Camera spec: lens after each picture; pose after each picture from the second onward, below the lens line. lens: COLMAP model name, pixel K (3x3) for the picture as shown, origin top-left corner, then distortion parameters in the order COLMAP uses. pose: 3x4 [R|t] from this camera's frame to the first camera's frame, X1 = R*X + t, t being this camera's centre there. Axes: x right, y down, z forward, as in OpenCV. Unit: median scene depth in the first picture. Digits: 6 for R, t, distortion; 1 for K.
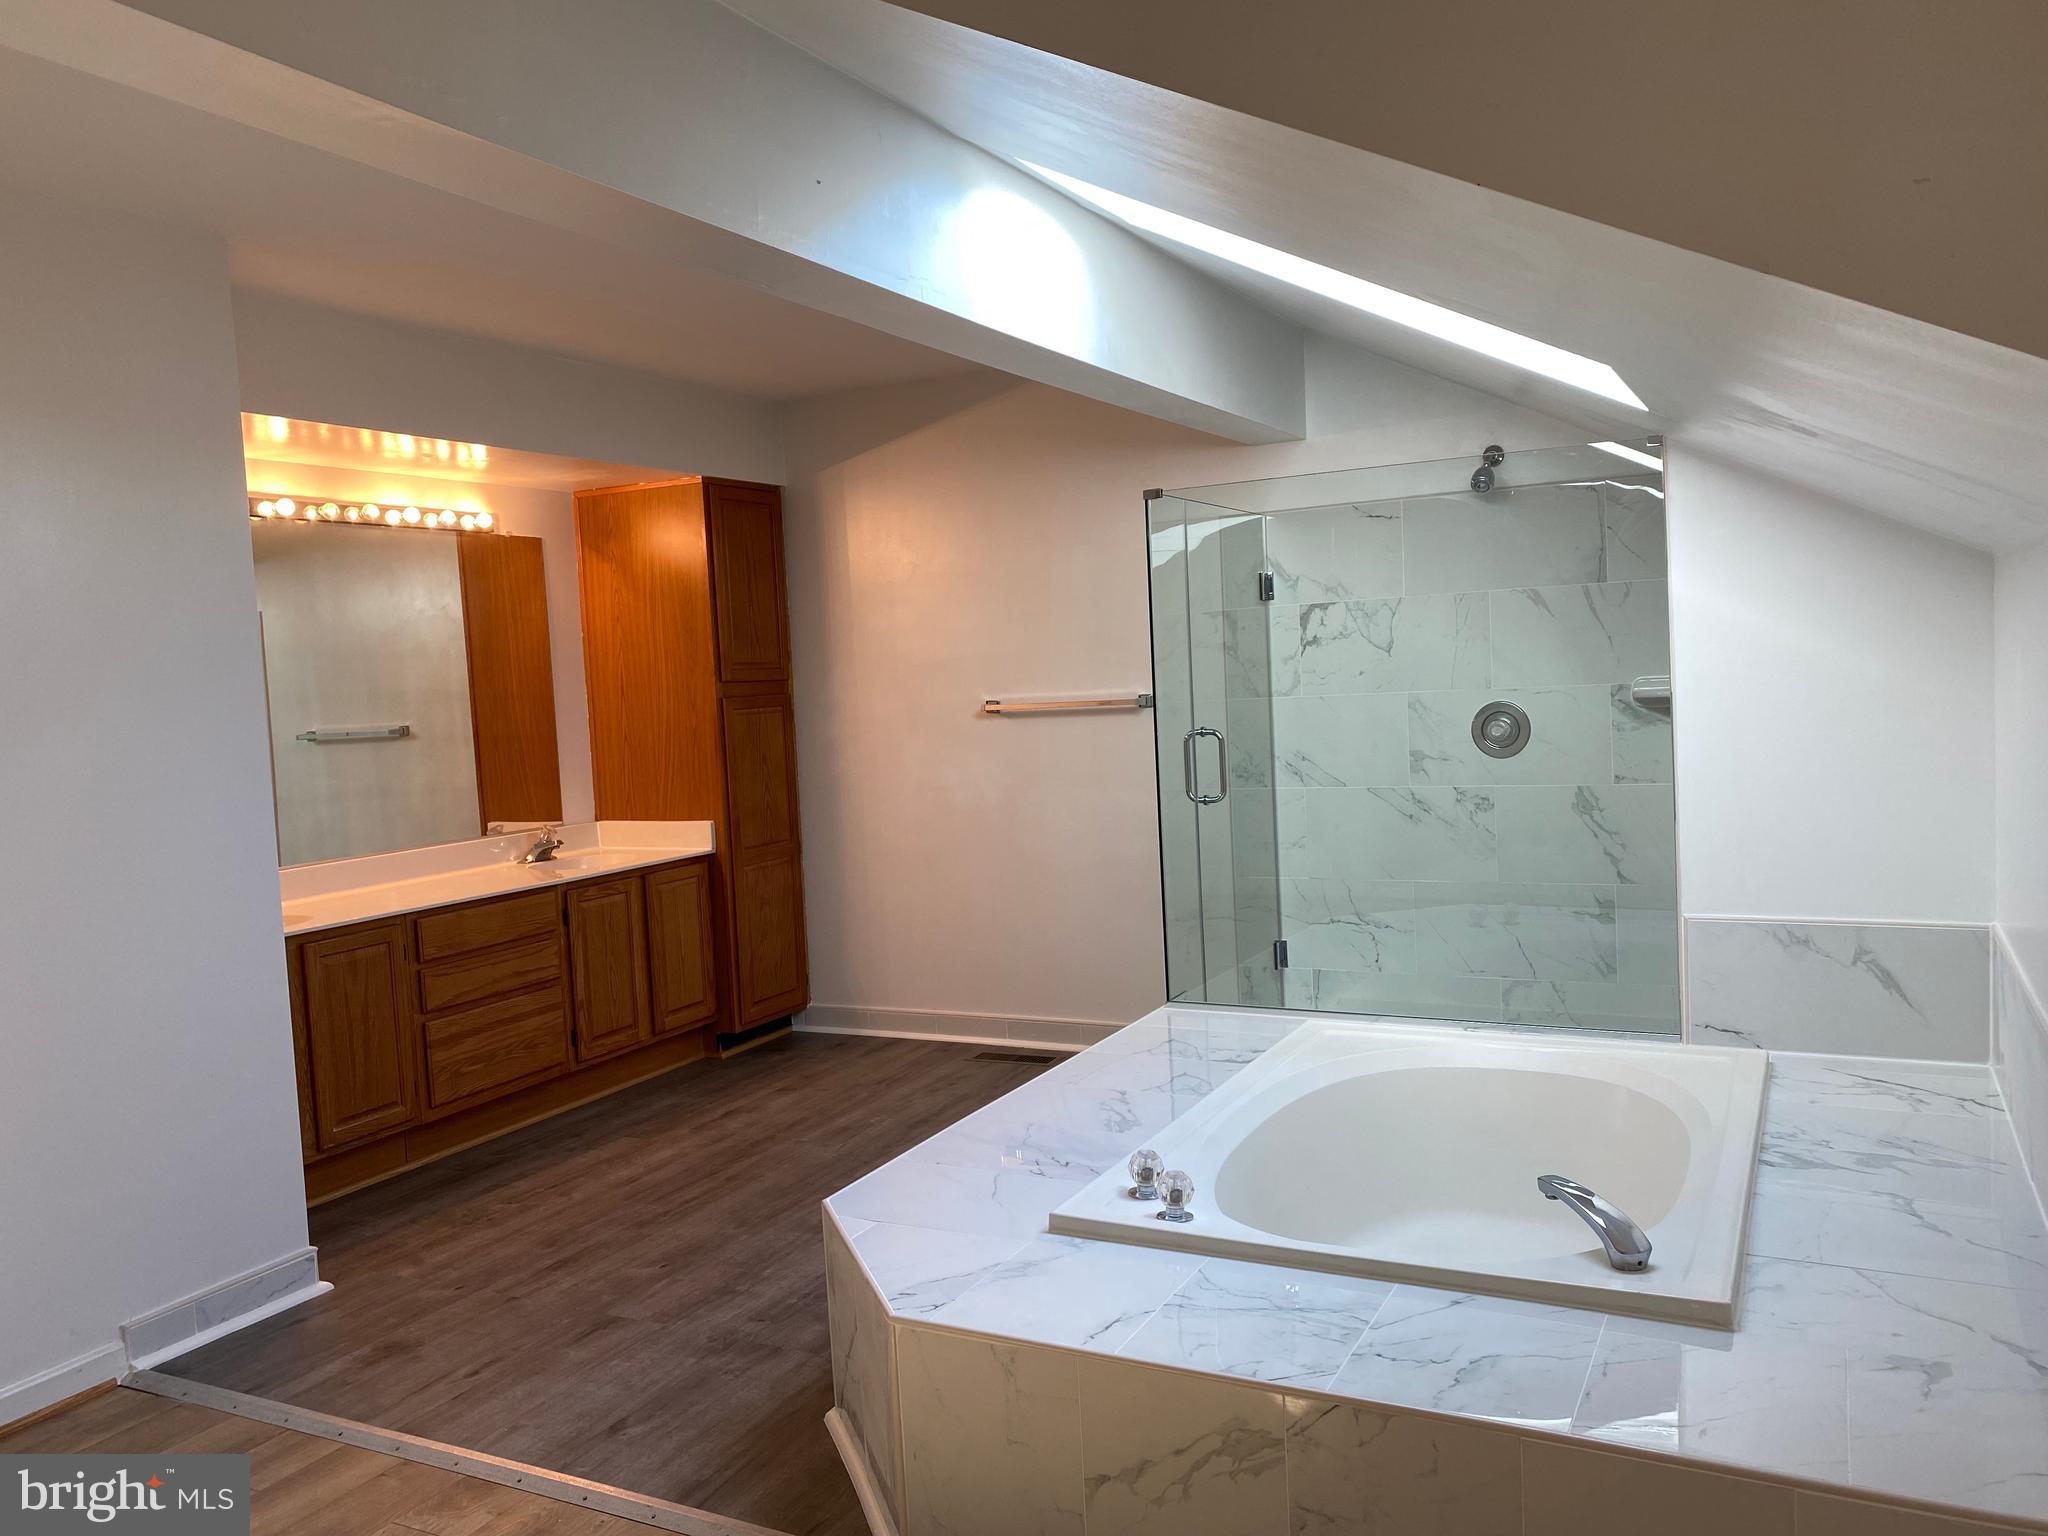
lens RADIAL K [[1562.4, 0, 1010.8], [0, 1562.4, 752.2], [0, 0, 1]] dist [0.087095, -0.101849]
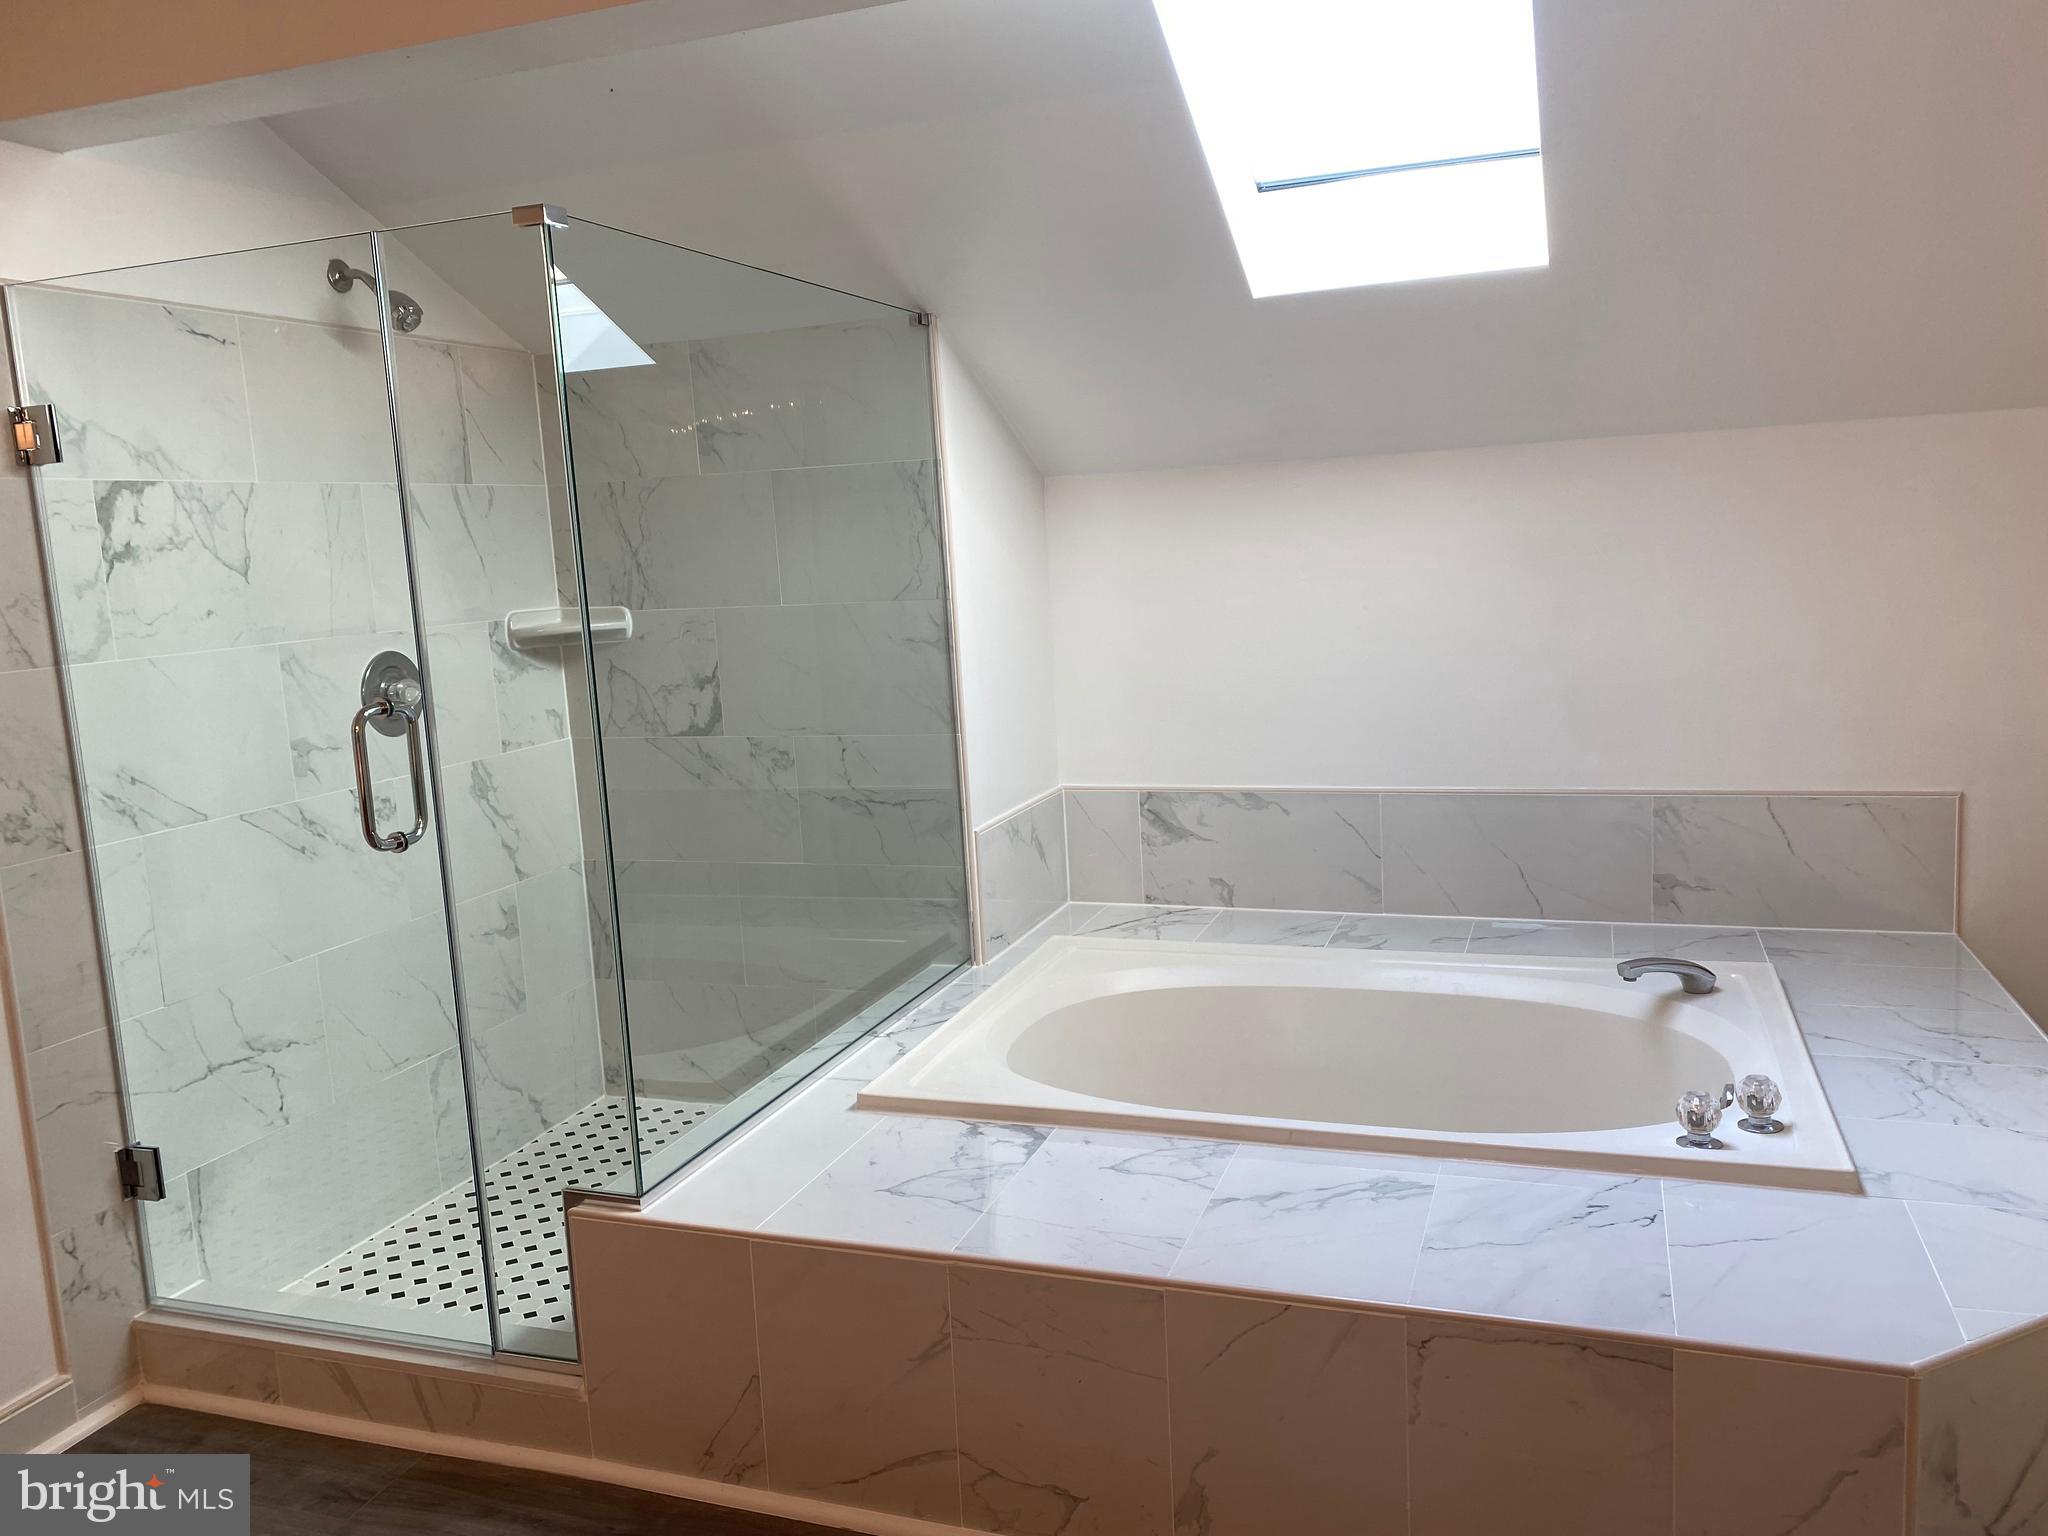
lens RADIAL K [[1596.0, 0, 996.8], [0, 1596.0, 737.5], [0, 0, 1]] dist [0.009383, 0.000470]
pose [[-0.123627, -0.067221, 0.990049, -0.401601], [0.114115, 0.990121, 0.081476, -0.022323], [-0.985746, 0.123052, -0.114734, 0.846823]]
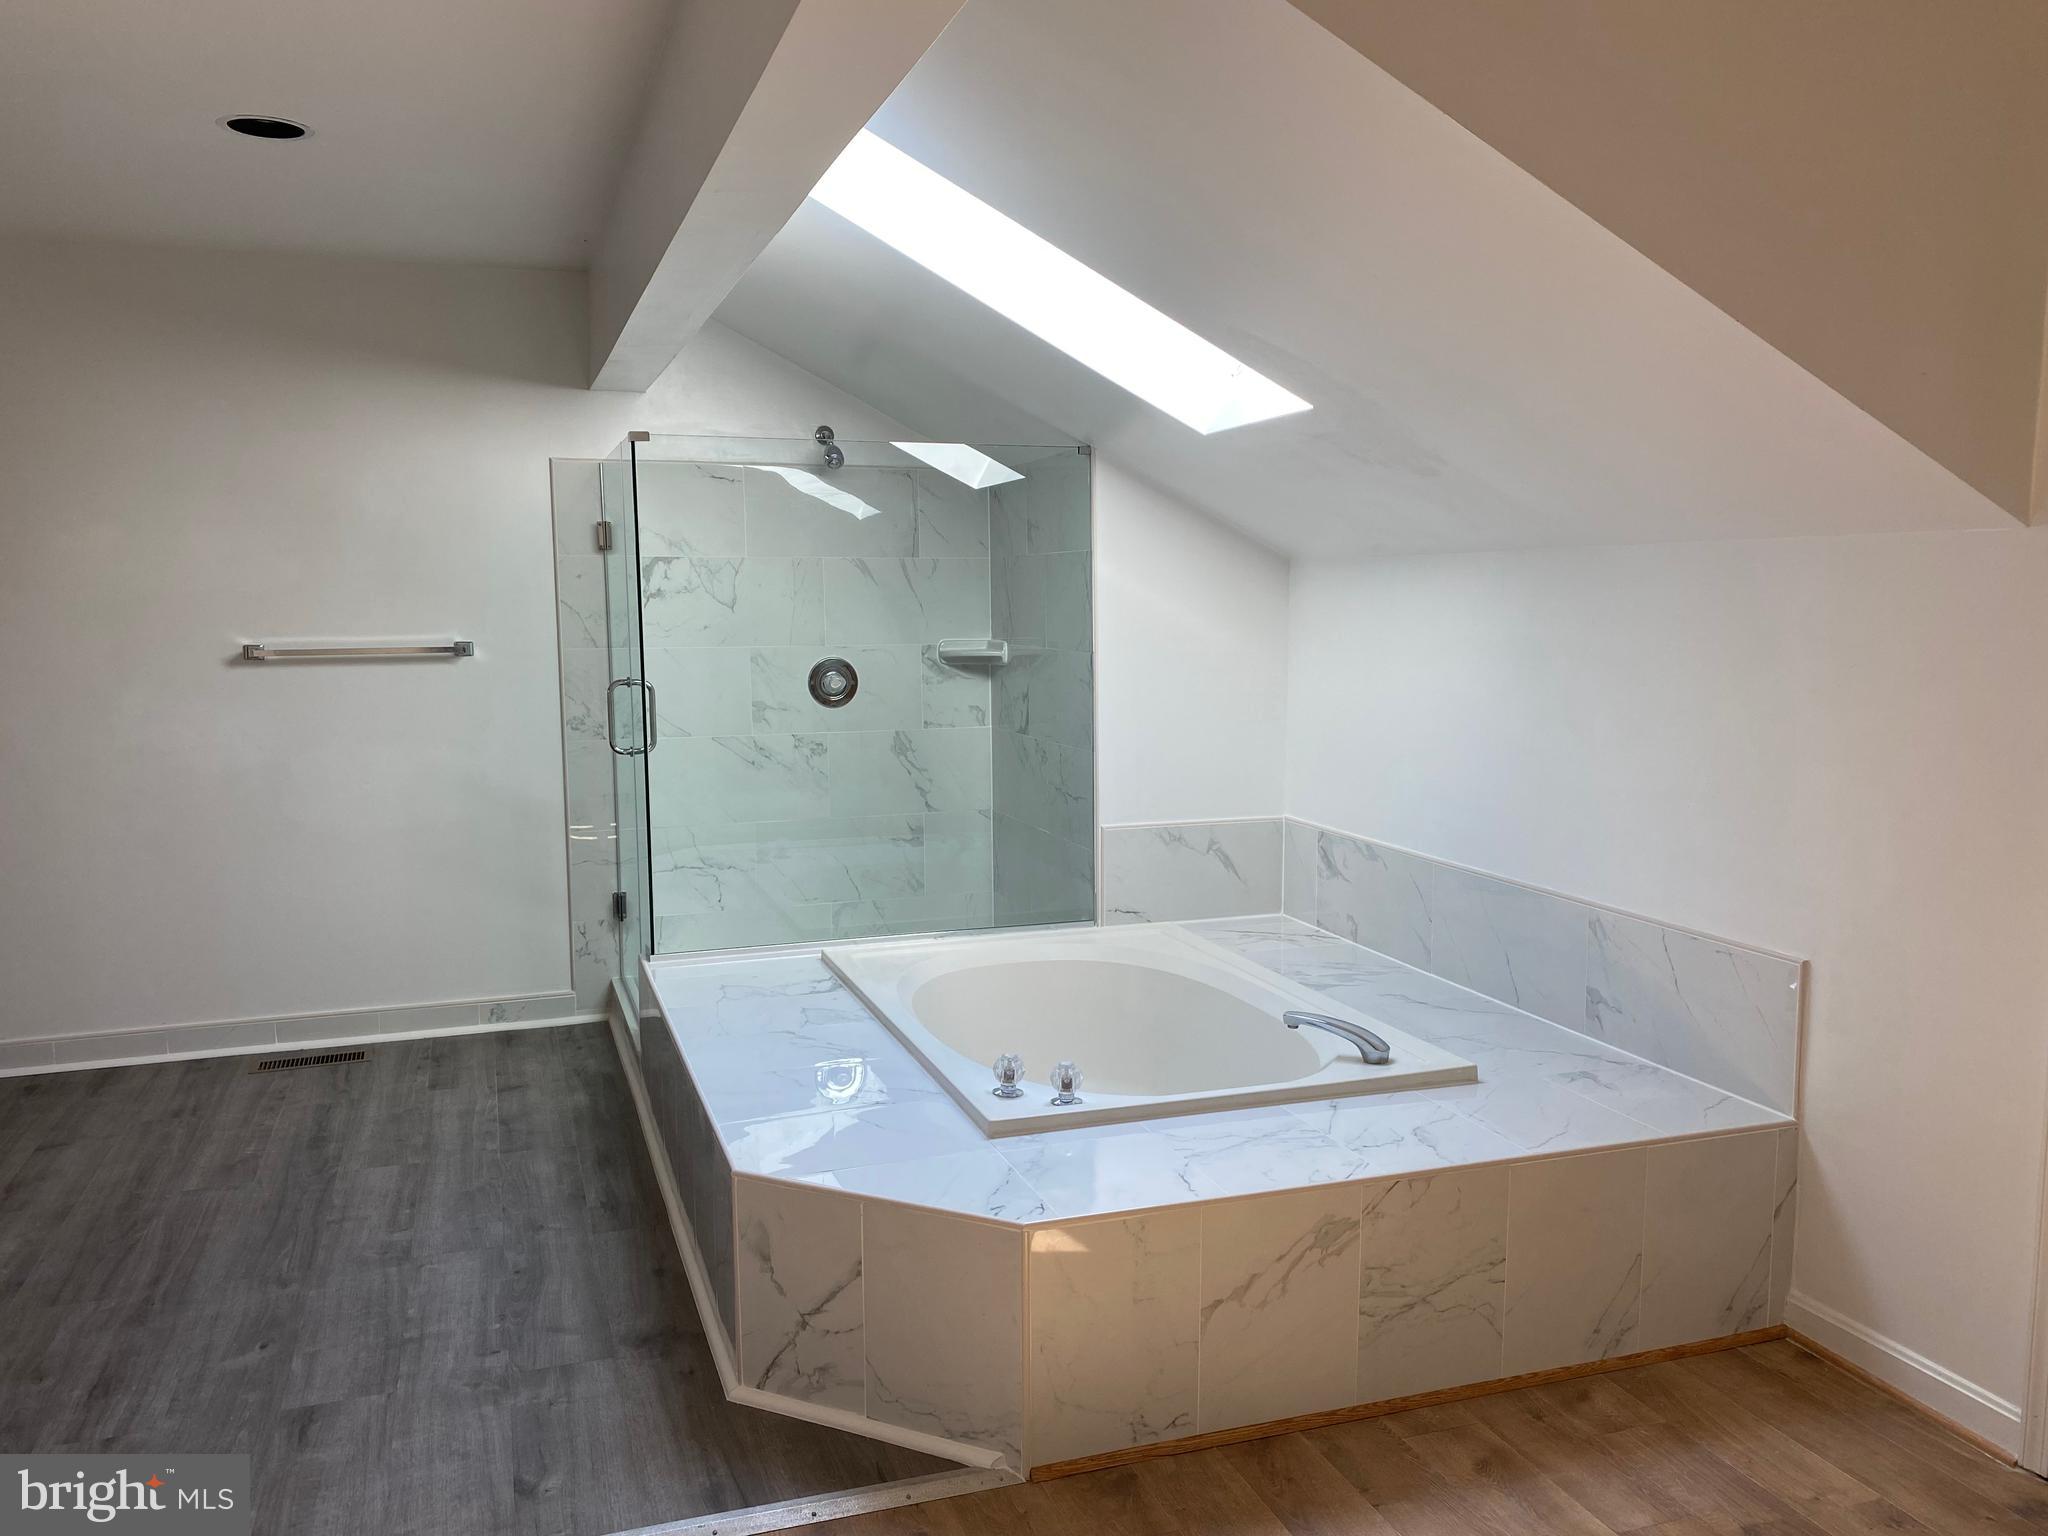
lens RADIAL K [[1562.4, 0, 1010.8], [0, 1562.4, 752.2], [0, 0, 1]] dist [0.087095, -0.101849]
pose [[0.689764, -0.025955, 0.723569, -0.418155], [0.008780, 0.999584, 0.027486, 0.006105], [-0.723981, -0.012606, 0.689705, 0.142334]]
